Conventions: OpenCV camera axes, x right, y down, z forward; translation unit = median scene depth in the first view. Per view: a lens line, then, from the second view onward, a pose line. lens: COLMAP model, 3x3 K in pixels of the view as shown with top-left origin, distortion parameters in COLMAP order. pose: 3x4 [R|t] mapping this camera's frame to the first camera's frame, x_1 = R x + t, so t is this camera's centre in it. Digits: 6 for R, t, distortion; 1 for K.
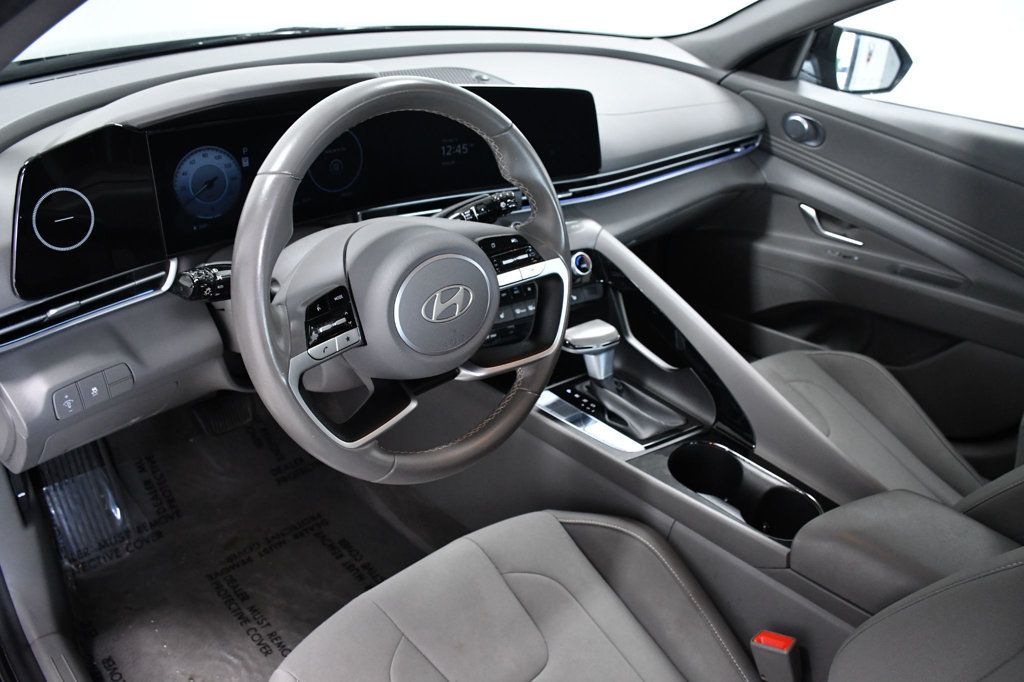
lens RADIAL K [[789.2, 0, 512.0], [0, 789.2, 341.0], [0, 0, 1]] dist [-0.158778, 0.095279]
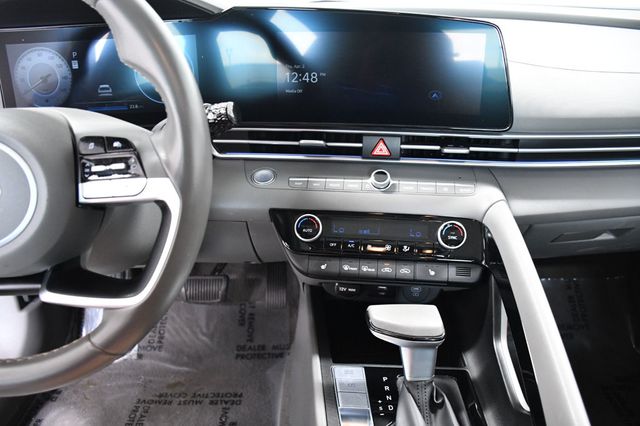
lens RADIAL K [[493.2, 0, 320.0], [0, 493.2, 213.0], [0, 0, 1]] dist [-0.158778, 0.095279]
pose [[0.721889, 0.188376, -0.665876, 0.332129], [-0.270063, 0.962625, -0.020454, -0.075548], [0.637136, 0.194594, 0.745782, 0.558441]]
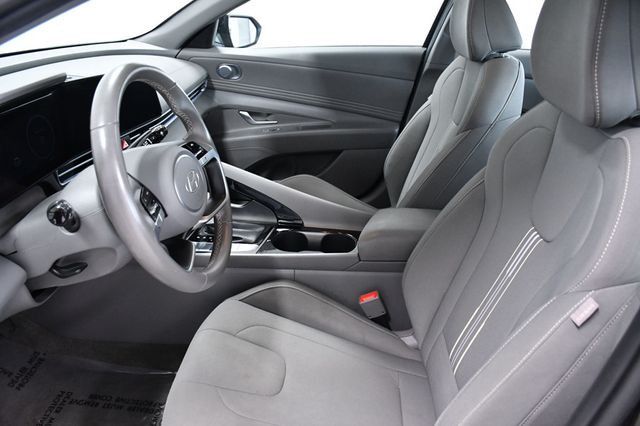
lens RADIAL K [[493.2, 0, 320.0], [0, 493.2, 213.0], [0, 0, 1]] dist [-0.158778, 0.095279]
pose [[0.741633, -0.347756, 0.573626, -0.330518], [0.363530, 0.927029, 0.092001, 0.013111], [-0.563761, 0.140299, 0.813935, -0.023270]]
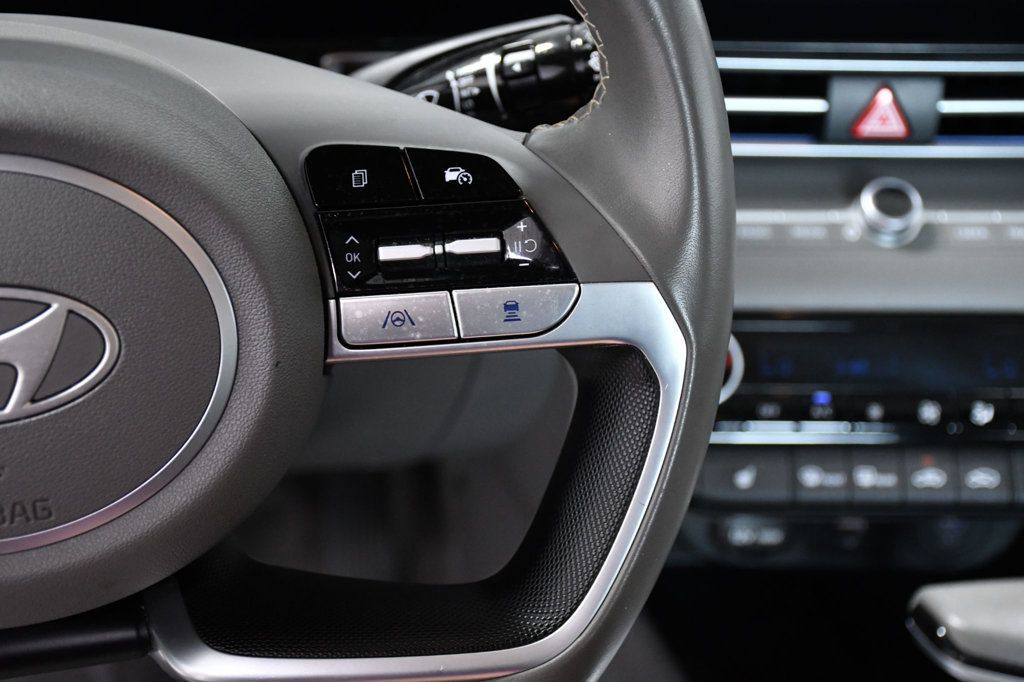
lens RADIAL K [[1633.6, 0, 512.0], [0, 1633.6, 341.0], [0, 0, 1]] dist [0.121493, 0.003482]
pose [[0.856613, 0.194064, -0.478073, 0.191473], [-0.227837, 0.973612, -0.013021, -0.052771], [0.462931, 0.120076, 0.878223, 0.401172]]
